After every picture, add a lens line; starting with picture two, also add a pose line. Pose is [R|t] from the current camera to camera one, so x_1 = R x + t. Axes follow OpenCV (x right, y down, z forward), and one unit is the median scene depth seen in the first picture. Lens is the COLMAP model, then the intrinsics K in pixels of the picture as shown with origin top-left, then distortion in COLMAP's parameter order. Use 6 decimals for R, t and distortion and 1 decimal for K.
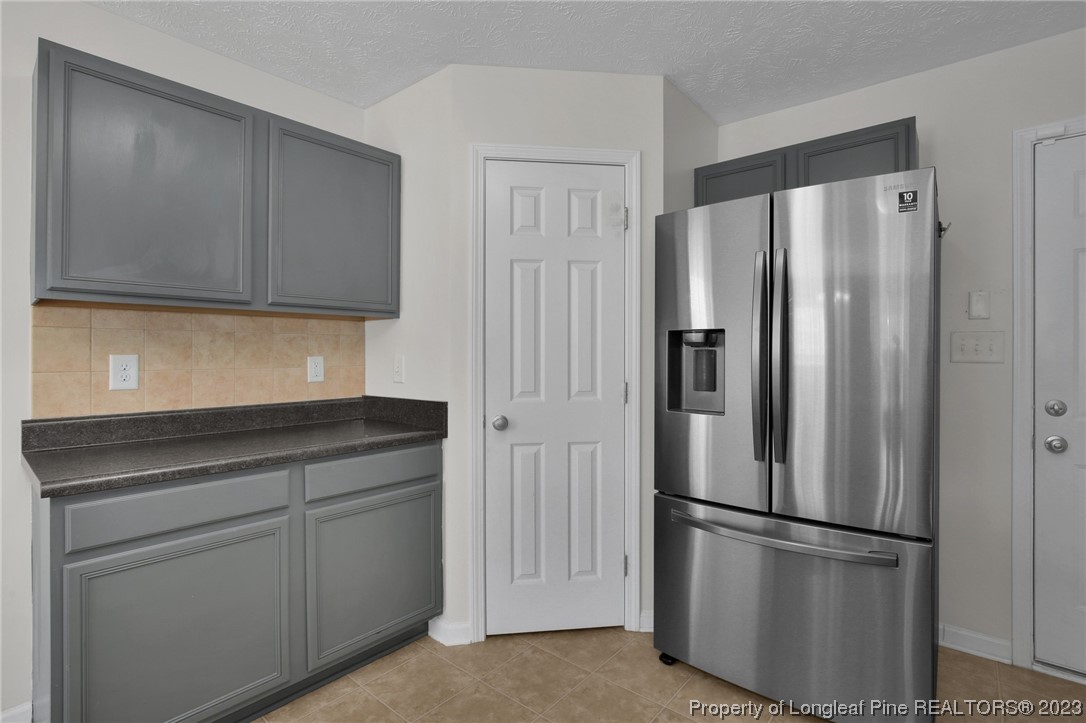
lens RADIAL K [[506.2, 0, 542.2], [0, 506.2, 354.1], [0, 0, 1]] dist [-0.016528, 0.000365]
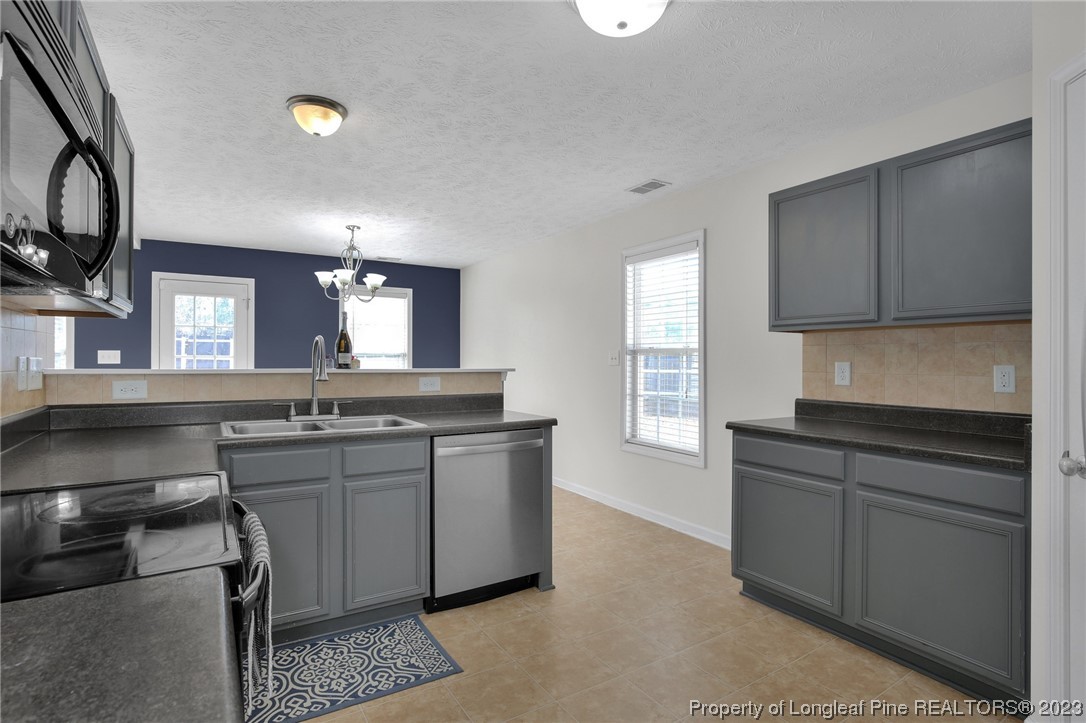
lens RADIAL K [[506.2, 0, 542.2], [0, 506.2, 354.1], [0, 0, 1]] dist [-0.016528, 0.000365]
pose [[-0.288068, -0.010351, -0.957554, 0.804072], [-0.006003, 0.999941, -0.009004, -0.002993], [0.957591, 0.003154, -0.288114, 0.541705]]
